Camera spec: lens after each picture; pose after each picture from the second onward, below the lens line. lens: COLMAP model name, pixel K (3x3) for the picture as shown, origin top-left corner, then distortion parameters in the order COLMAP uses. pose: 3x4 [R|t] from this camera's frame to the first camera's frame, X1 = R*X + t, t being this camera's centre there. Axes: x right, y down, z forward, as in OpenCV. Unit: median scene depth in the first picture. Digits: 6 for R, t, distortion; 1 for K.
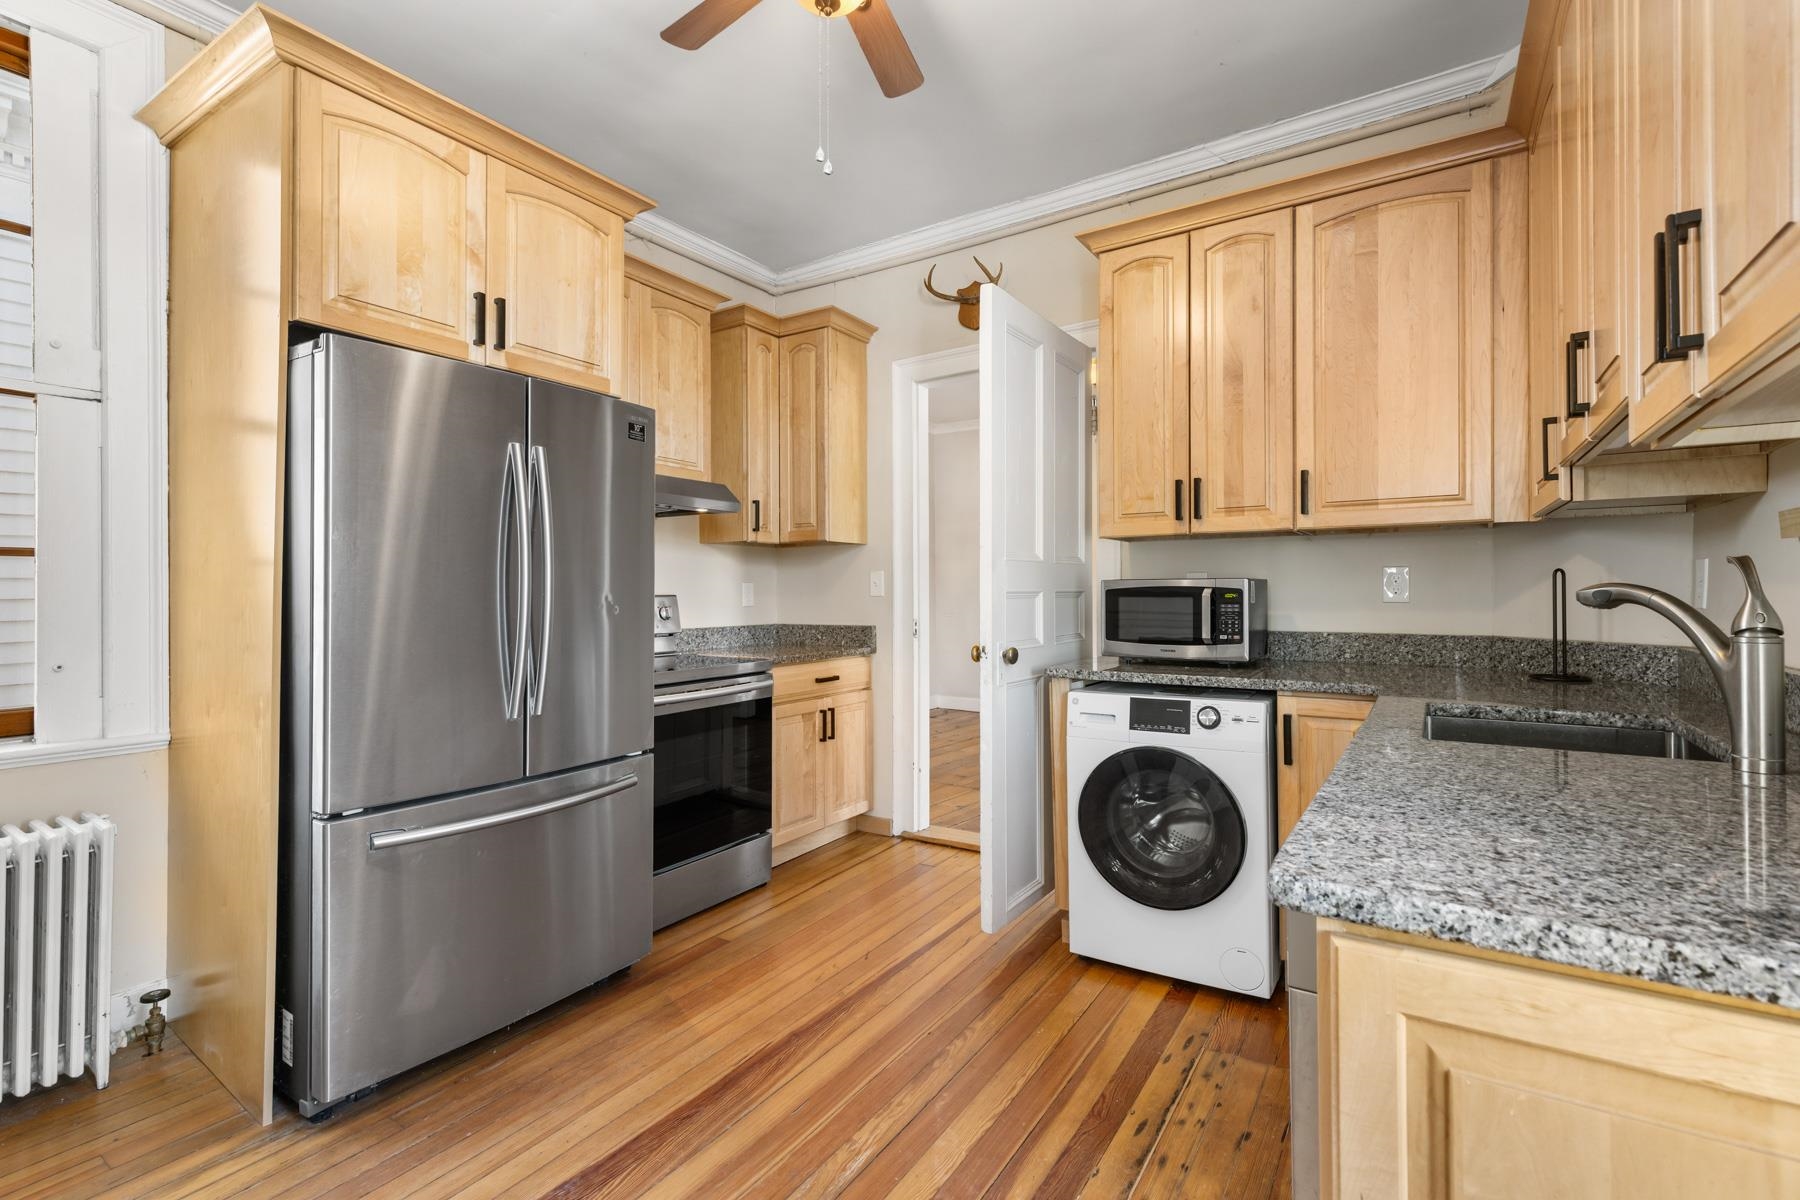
lens RADIAL K [[815.7, 0, 907.7], [0, 815.7, 589.5], [0, 0, 1]] dist [0.002557, 0.000326]
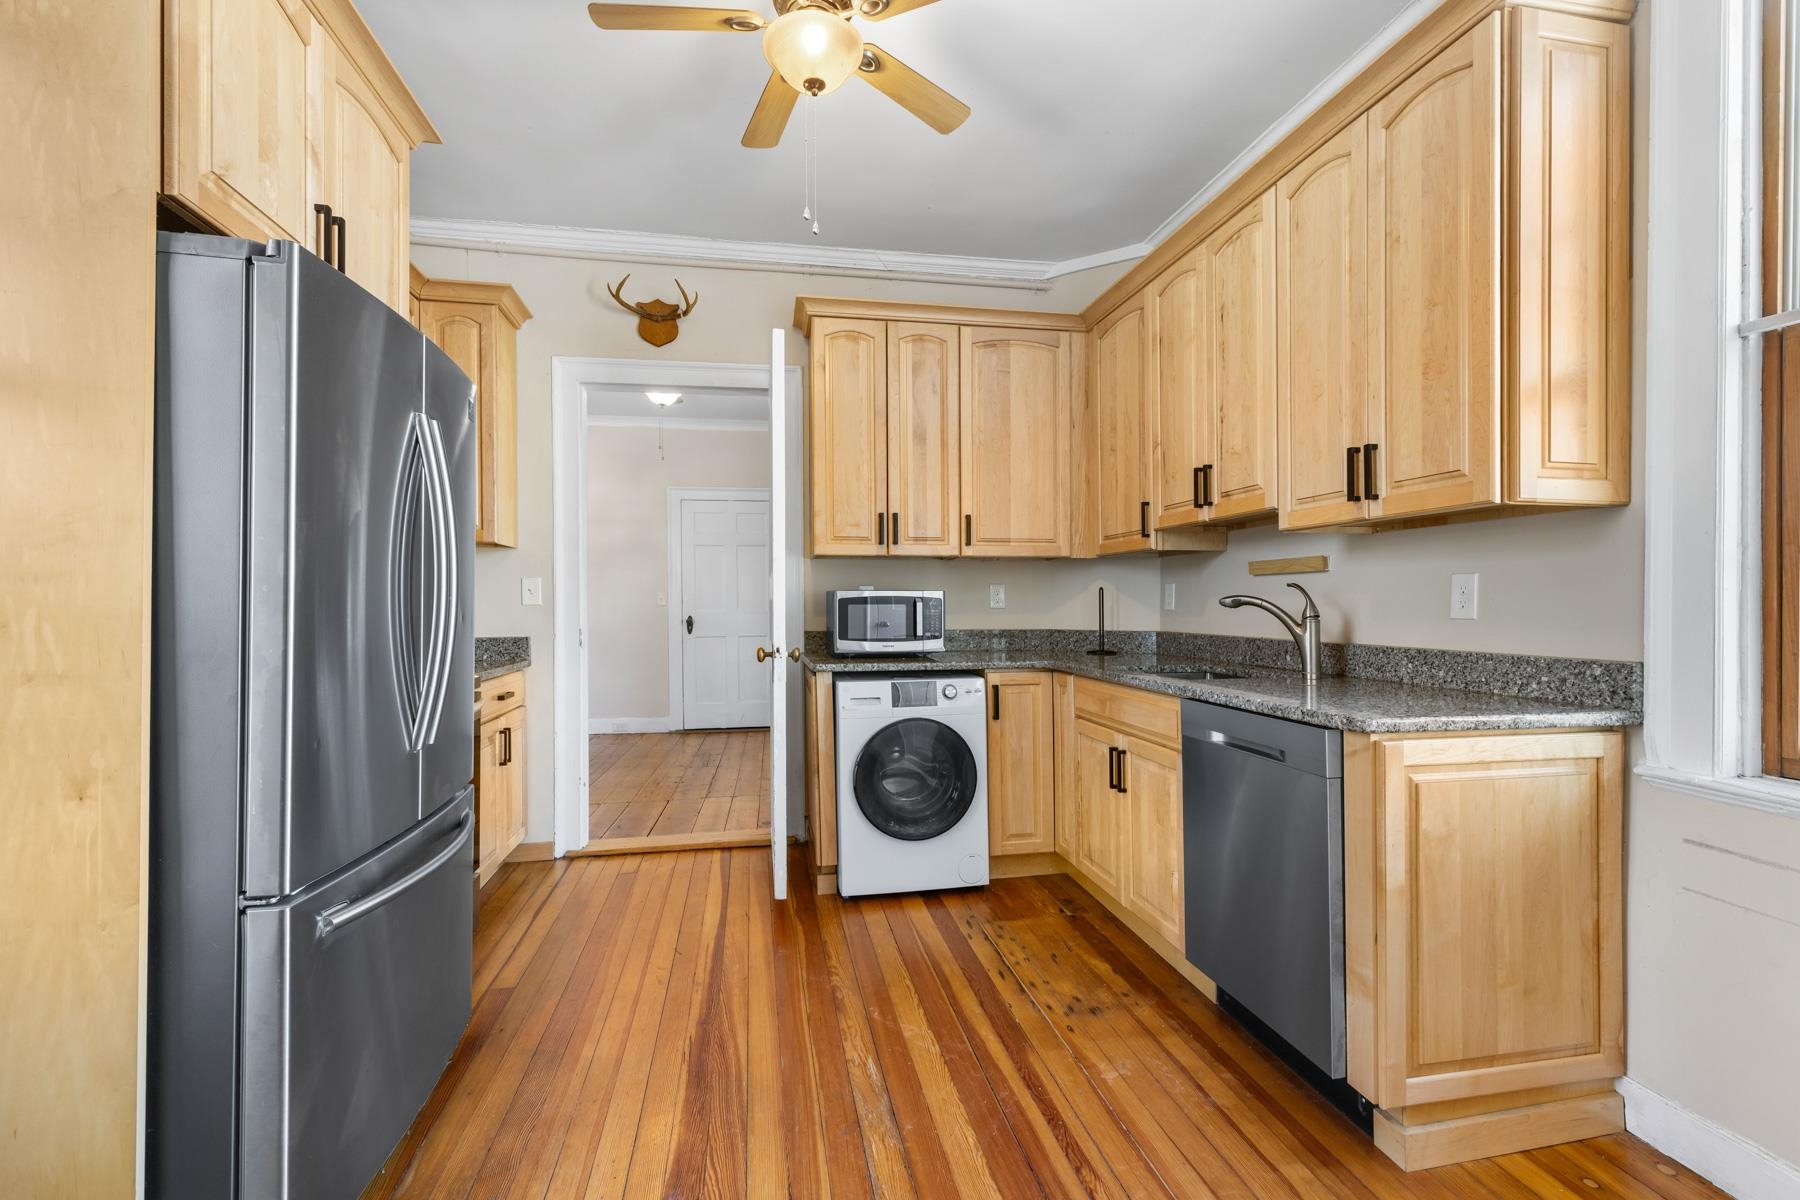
lens RADIAL K [[810.1, 0, 900.0], [0, 810.1, 600.0], [0, 0, 1]] dist [0.001216, 0.000105]
pose [[0.726792, 0.005707, 0.686834, -0.590991], [-0.003768, 0.999984, -0.004322, 0.008247], [-0.686847, 0.000553, 0.726802, 0.067467]]
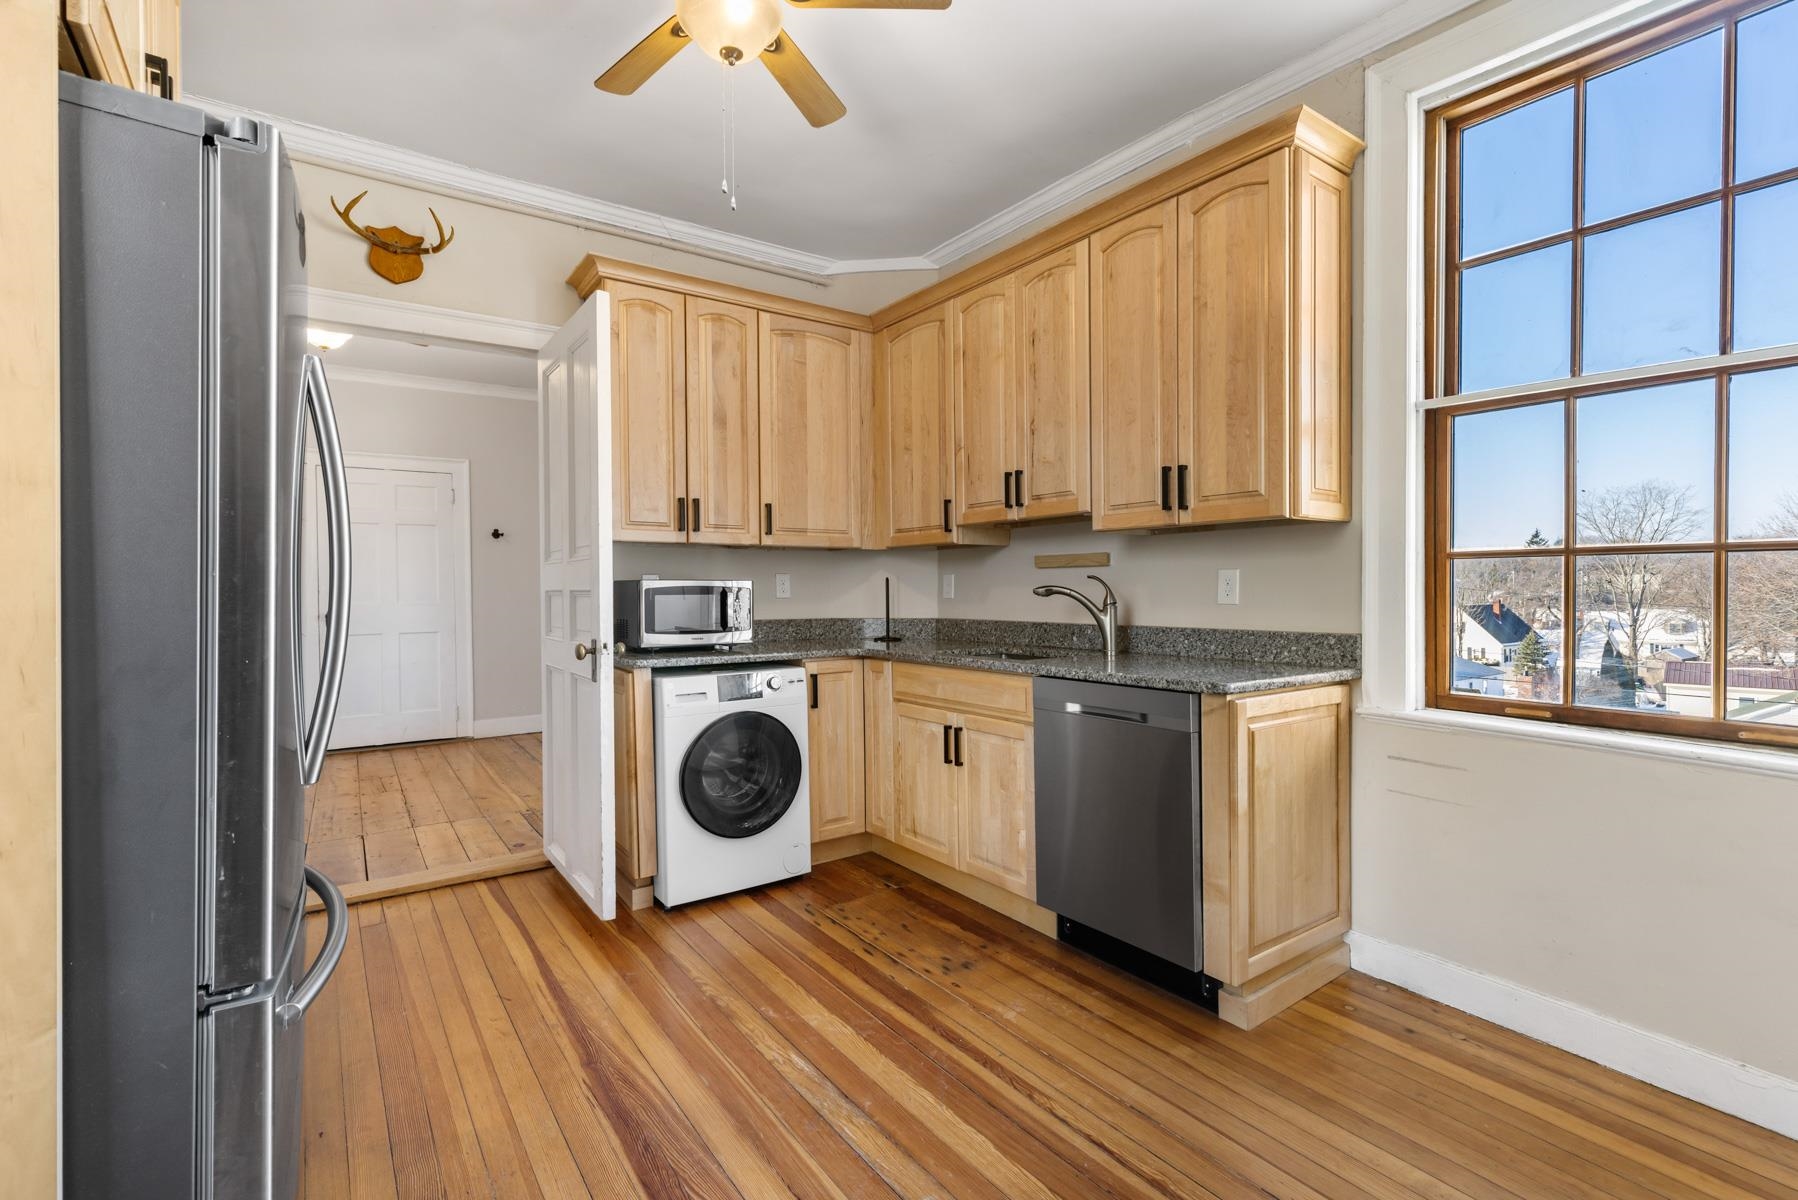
lens RADIAL K [[830.8, 0, 903.5], [0, 830.8, 589.2], [0, 0, 1]] dist [0.004751, -0.000368]
pose [[0.367884, 0.003883, 0.929863, -0.788686], [-0.000250, 0.999992, -0.004077, 0.006317], [-0.929872, 0.001267, 0.367882, 0.278679]]
